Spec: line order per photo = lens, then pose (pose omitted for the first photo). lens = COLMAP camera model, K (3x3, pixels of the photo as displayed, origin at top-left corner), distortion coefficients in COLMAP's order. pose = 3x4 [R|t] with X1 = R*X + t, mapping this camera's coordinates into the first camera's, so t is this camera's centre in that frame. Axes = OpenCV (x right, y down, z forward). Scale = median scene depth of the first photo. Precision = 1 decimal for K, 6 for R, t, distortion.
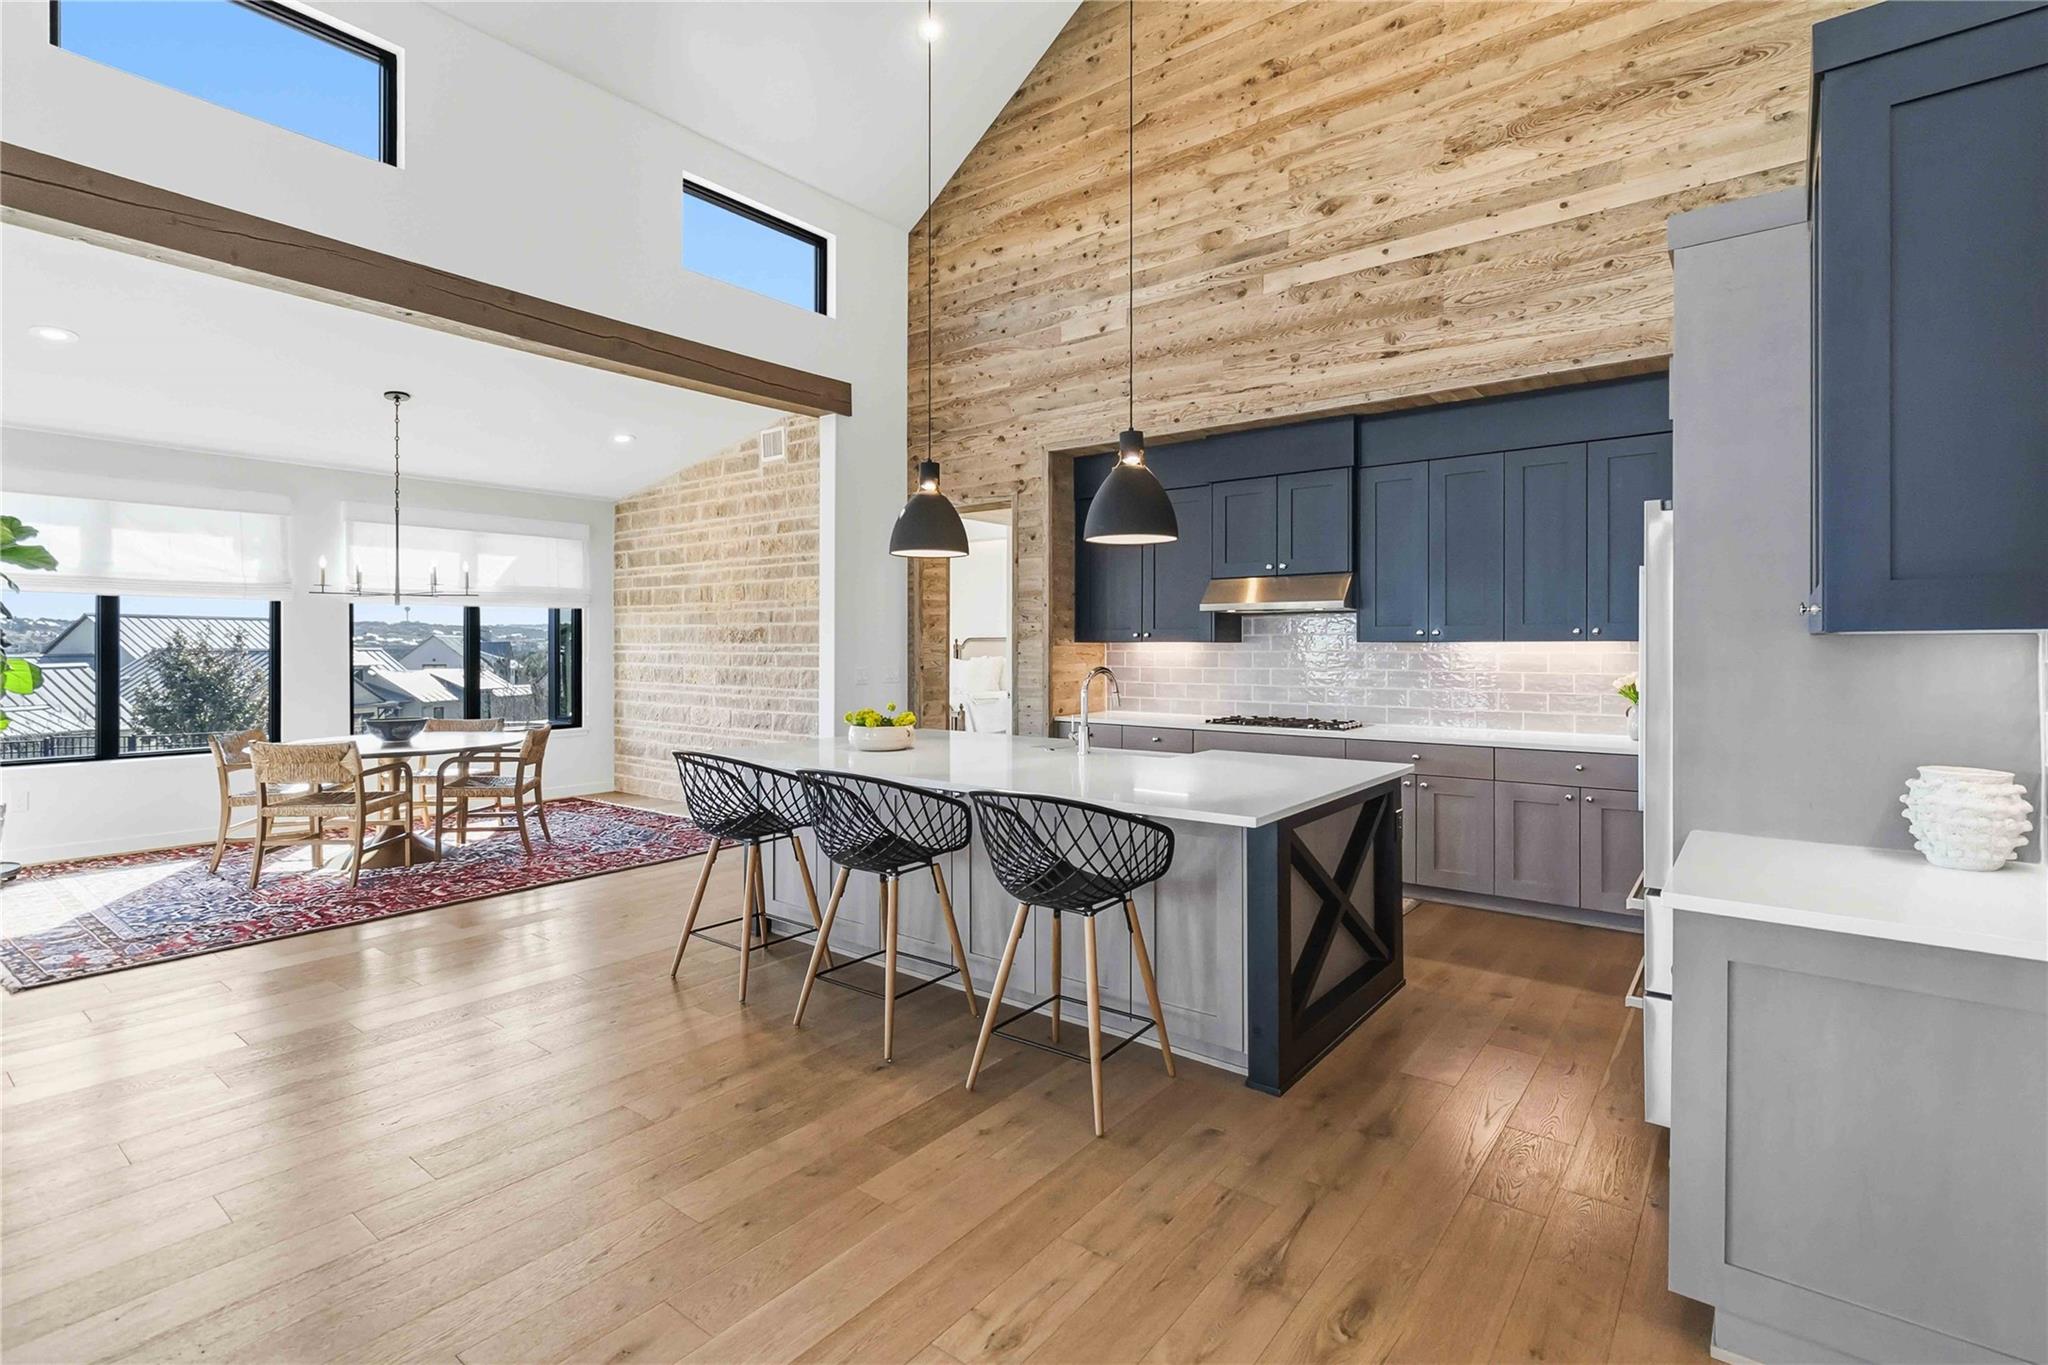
lens RADIAL K [[951.1, 0, 1045.4], [0, 951.1, 641.5], [0, 0, 1]] dist [0.004255, 0.001275]
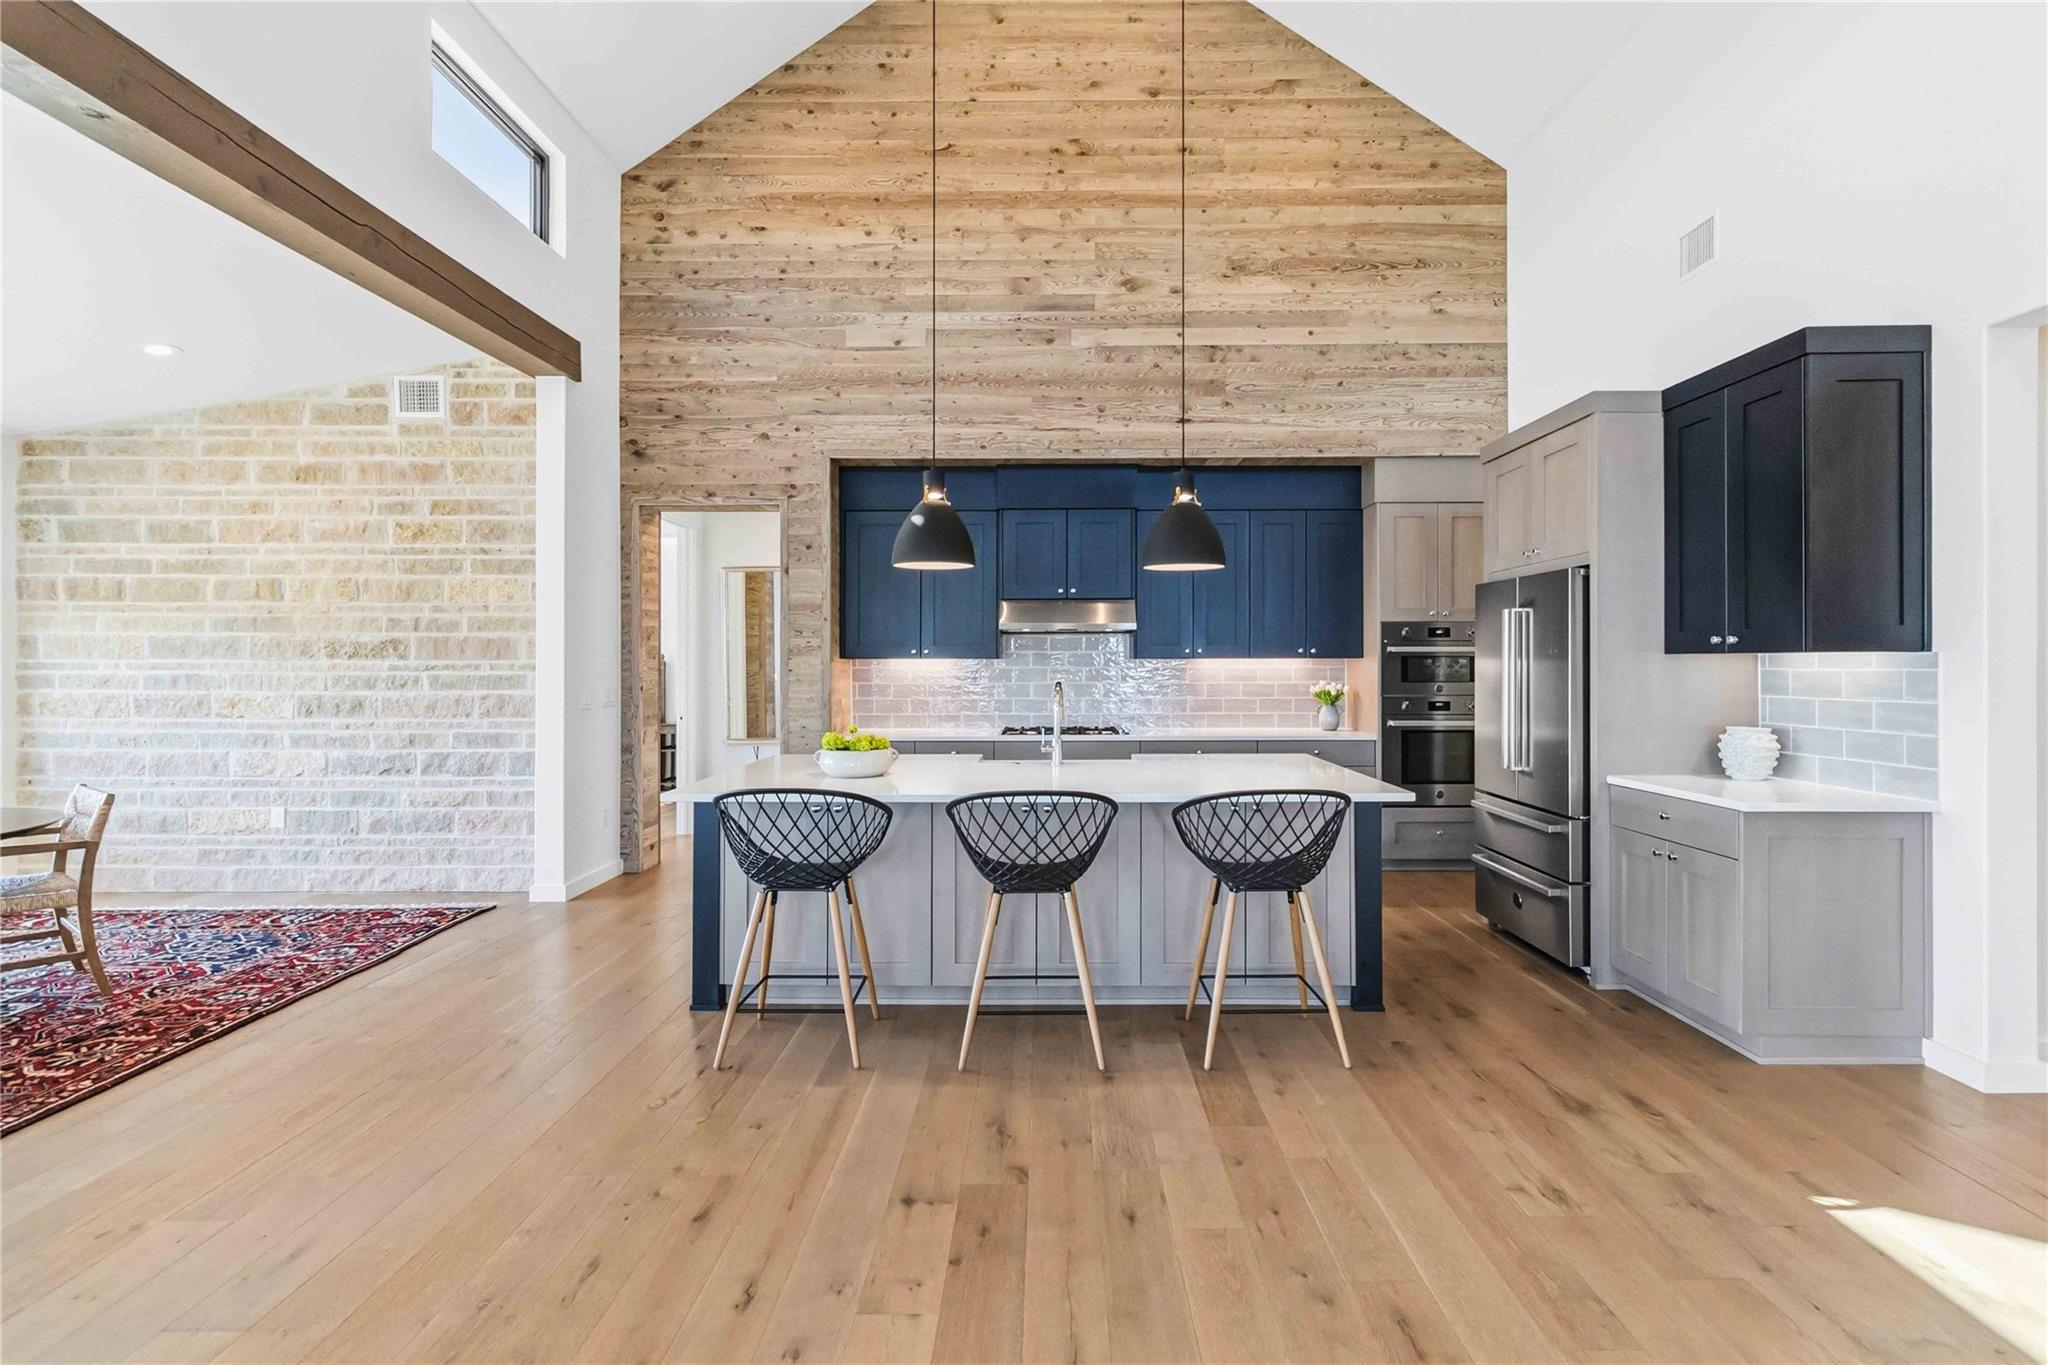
lens RADIAL K [[950.5, 0, 1043.7], [0, 950.5, 658.6], [0, 0, 1]] dist [0.002147, 0.000753]
pose [[0.797035, 0.001841, 0.603931, -0.410389], [-0.000944, 0.999998, -0.001803, 0.002302], [-0.603933, 0.000867, 0.797035, 0.116897]]
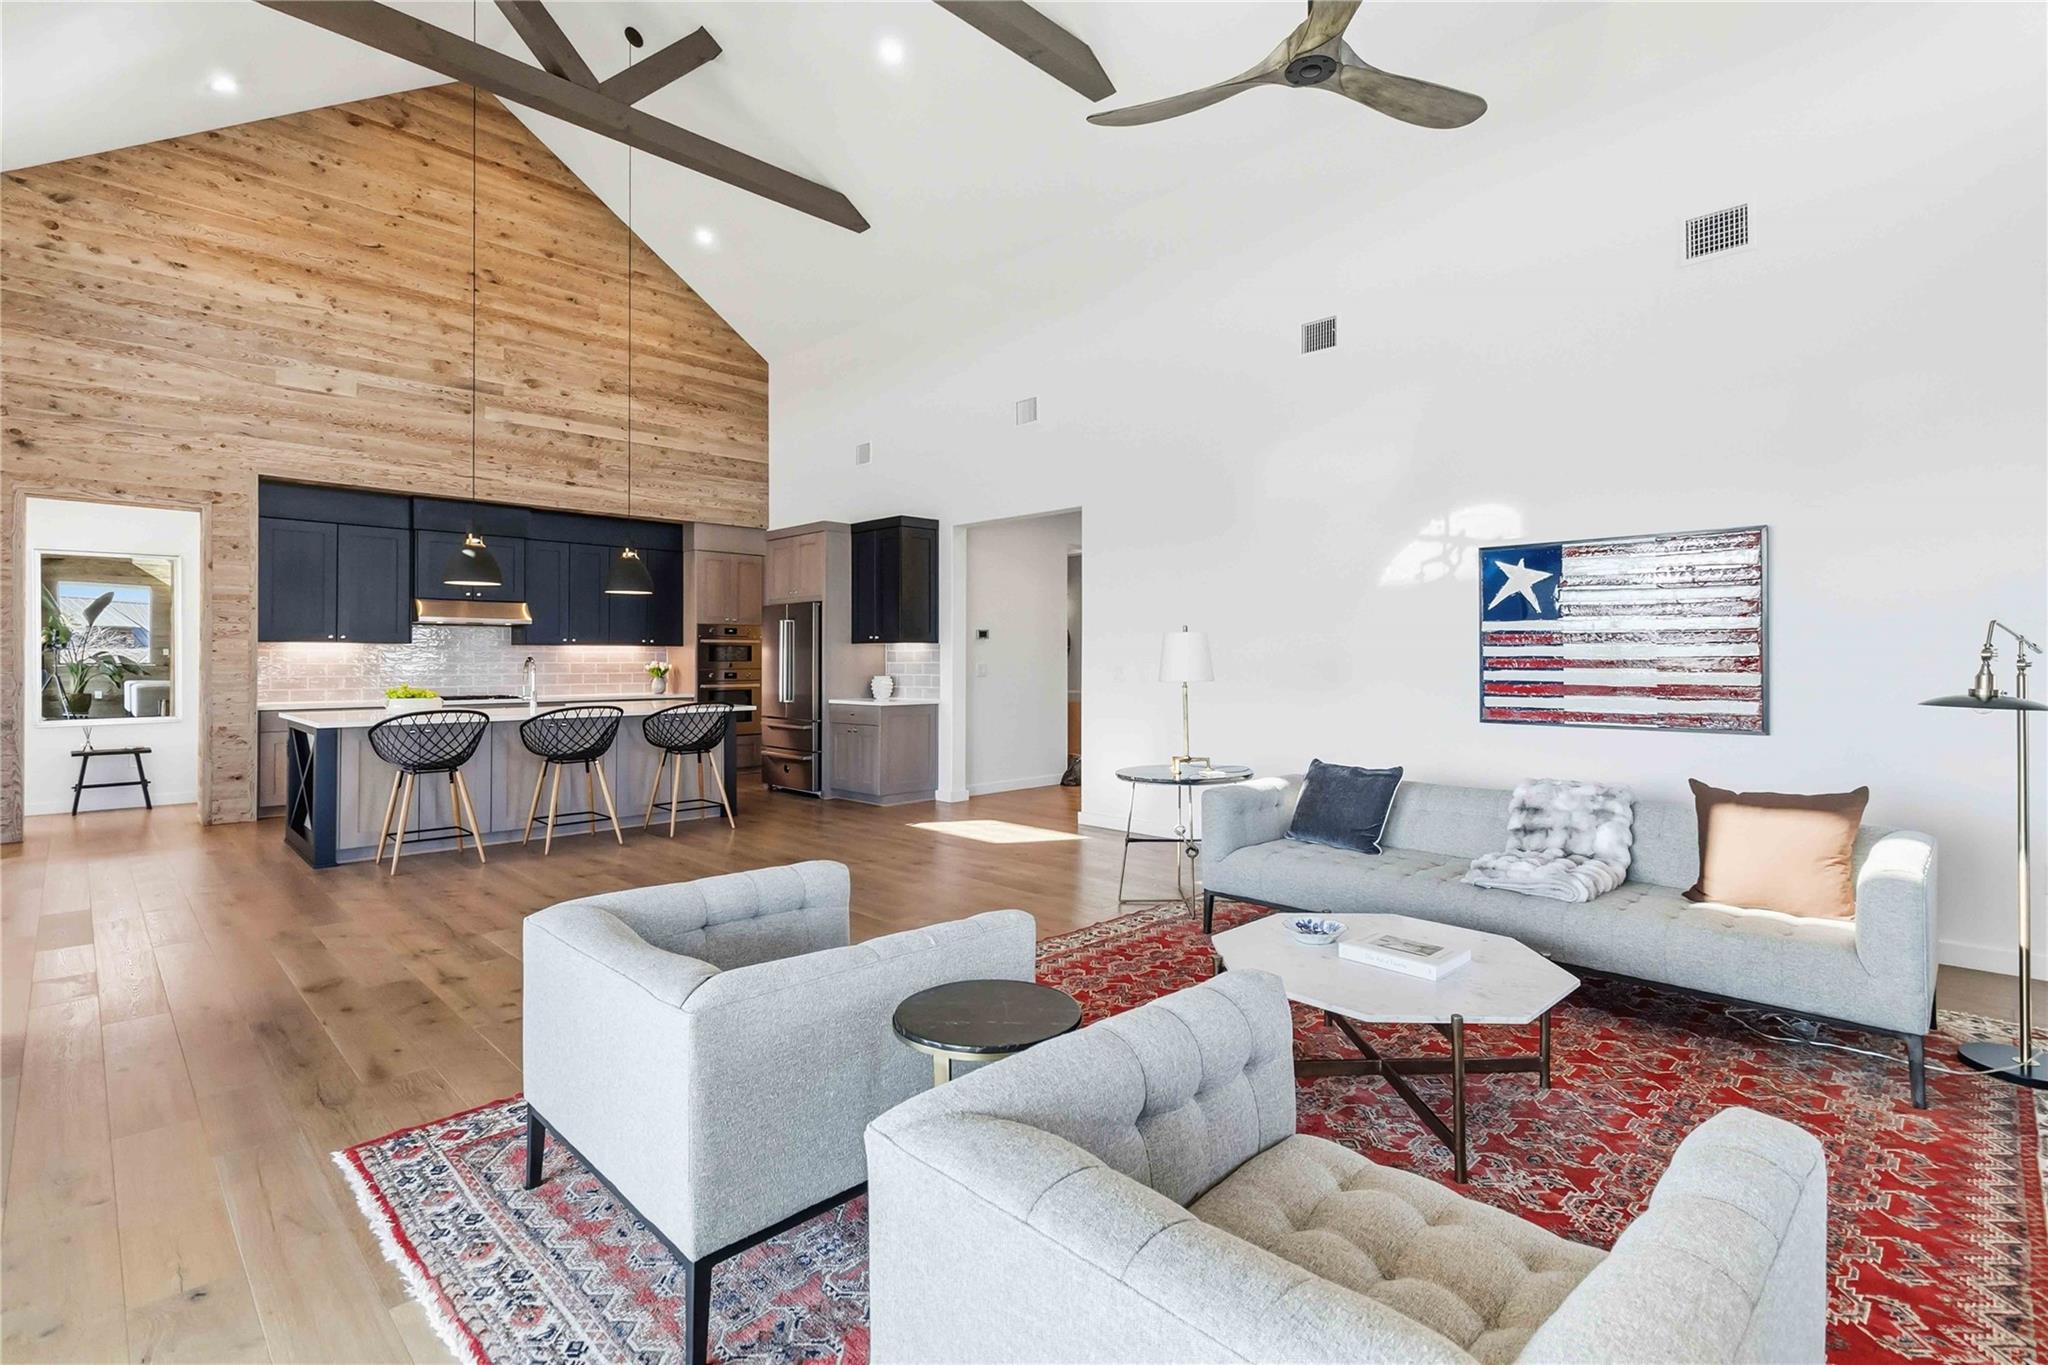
lens RADIAL K [[959.1, 0, 1053.5], [0, 959.1, 654.9], [0, 0, 1]] dist [0.003457, 0.000743]
pose [[0.107097, 0.005774, 0.994232, -1.069100], [-0.003990, 0.999978, -0.005378, 0.020137], [-0.994241, -0.003391, 0.107118, -0.074724]]
